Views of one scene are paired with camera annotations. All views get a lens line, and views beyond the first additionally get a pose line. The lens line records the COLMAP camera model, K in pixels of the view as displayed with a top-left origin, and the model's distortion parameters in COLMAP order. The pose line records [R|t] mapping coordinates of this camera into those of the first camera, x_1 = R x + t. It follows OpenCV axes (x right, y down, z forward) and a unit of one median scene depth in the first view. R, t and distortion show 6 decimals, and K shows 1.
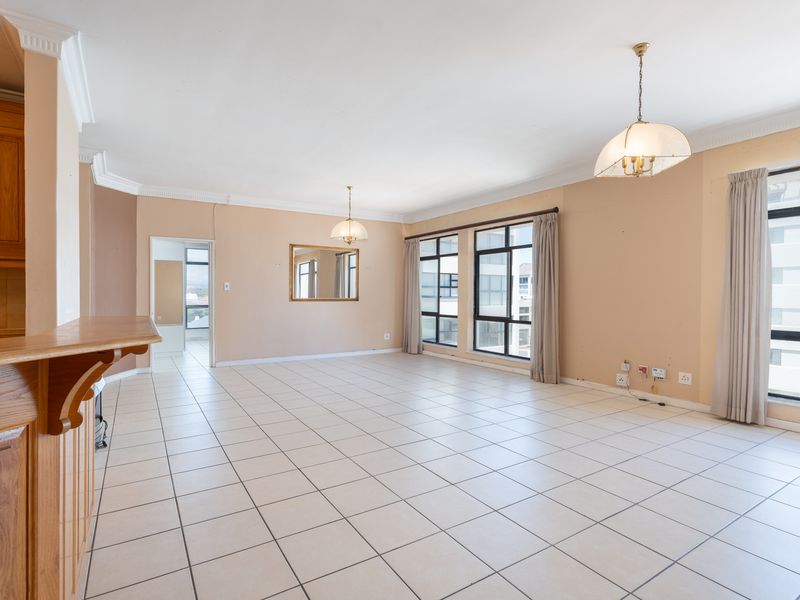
lens RADIAL K [[376.2, 0, 426.3], [0, 376.2, 296.8], [0, 0, 1]] dist [0.001104, 0.000592]
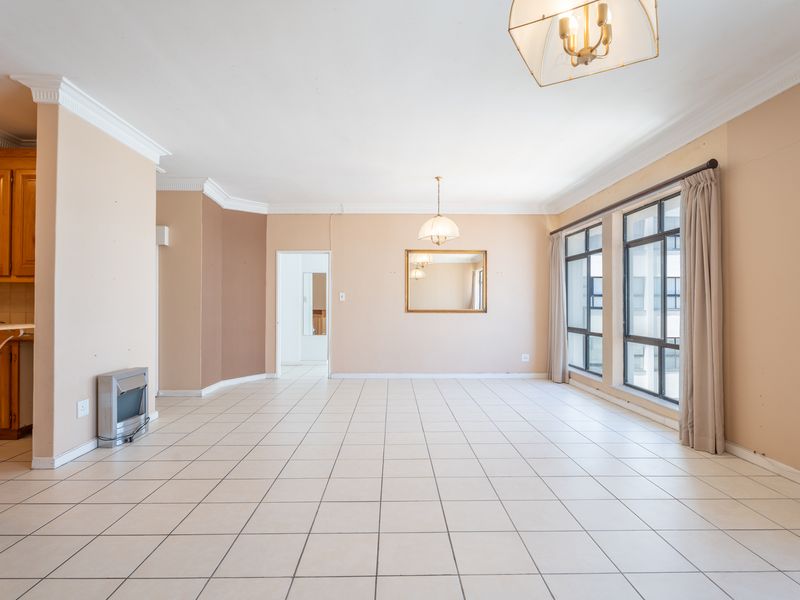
lens RADIAL K [[429.9, 0, 400.0], [0, 429.9, 300.0], [0, 0, 1]] dist [-0.003684, 0.000007]
pose [[0.867469, -0.007398, -0.497436, 0.167474], [-0.002086, 0.999827, -0.018508, 0.000806], [0.497487, 0.017093, 0.867303, 0.104687]]
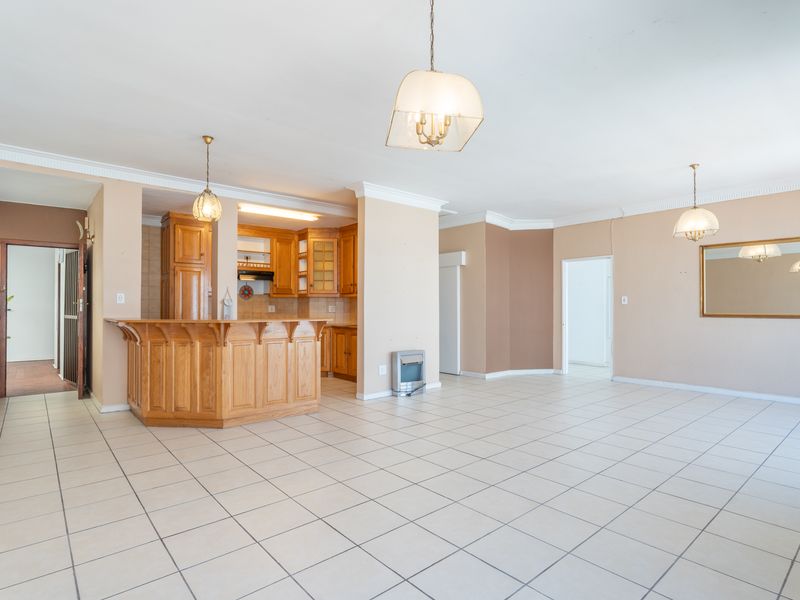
lens RADIAL K [[441.9, 0, 441.5], [0, 441.9, 300.6], [0, 0, 1]] dist [-0.002311, -0.000195]
pose [[0.217324, -0.018177, -0.975930, 0.509051], [-0.005548, 0.999787, -0.019857, -0.001689], [0.976084, 0.009730, 0.217177, 0.298748]]
